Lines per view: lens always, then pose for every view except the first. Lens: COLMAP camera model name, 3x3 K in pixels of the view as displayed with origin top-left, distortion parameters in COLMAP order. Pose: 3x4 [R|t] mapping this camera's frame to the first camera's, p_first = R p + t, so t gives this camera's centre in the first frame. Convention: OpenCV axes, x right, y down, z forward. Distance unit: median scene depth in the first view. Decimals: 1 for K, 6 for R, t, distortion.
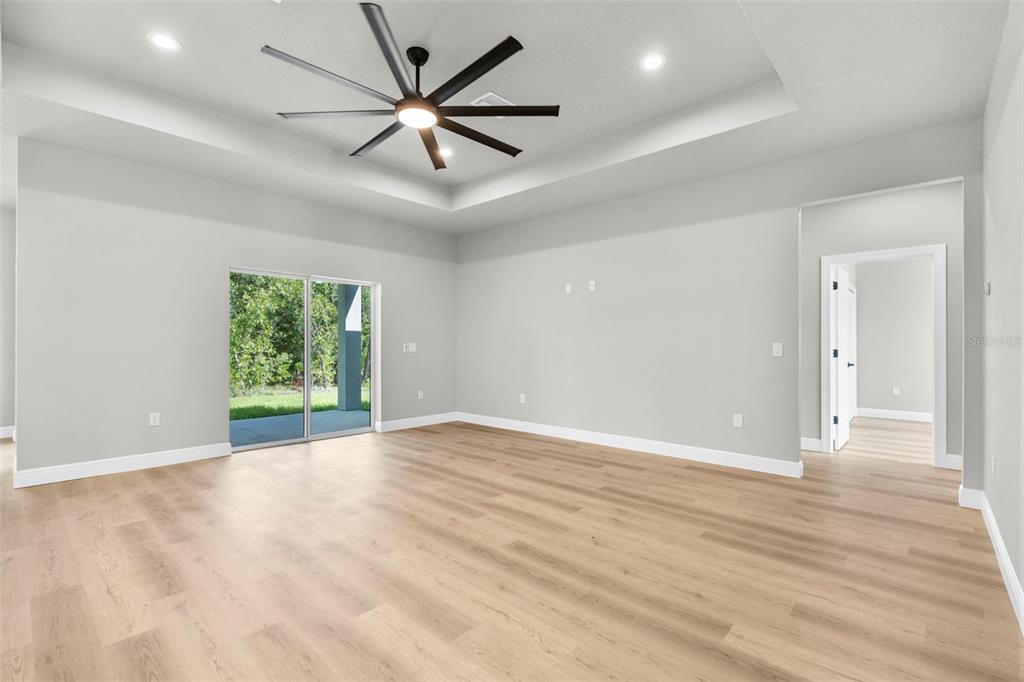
lens RADIAL K [[461.4, 0, 514.4], [0, 461.4, 333.1], [0, 0, 1]] dist [-0.001768, 0.001556]
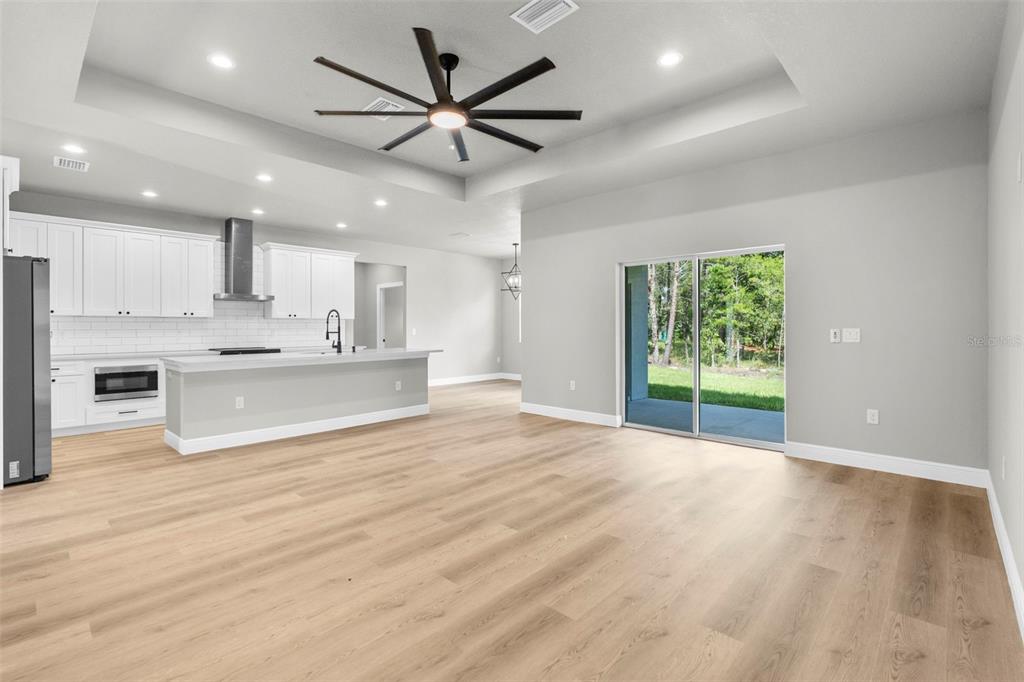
lens RADIAL K [[461.4, 0, 495.2], [0, 461.4, 331.5], [0, 0, 1]] dist [-0.001768, 0.001556]
pose [[-0.032674, 0.006080, -0.999448, 0.845822], [0.028987, 0.999567, 0.005133, 0.016107], [0.999046, -0.028804, -0.032836, 1.141055]]
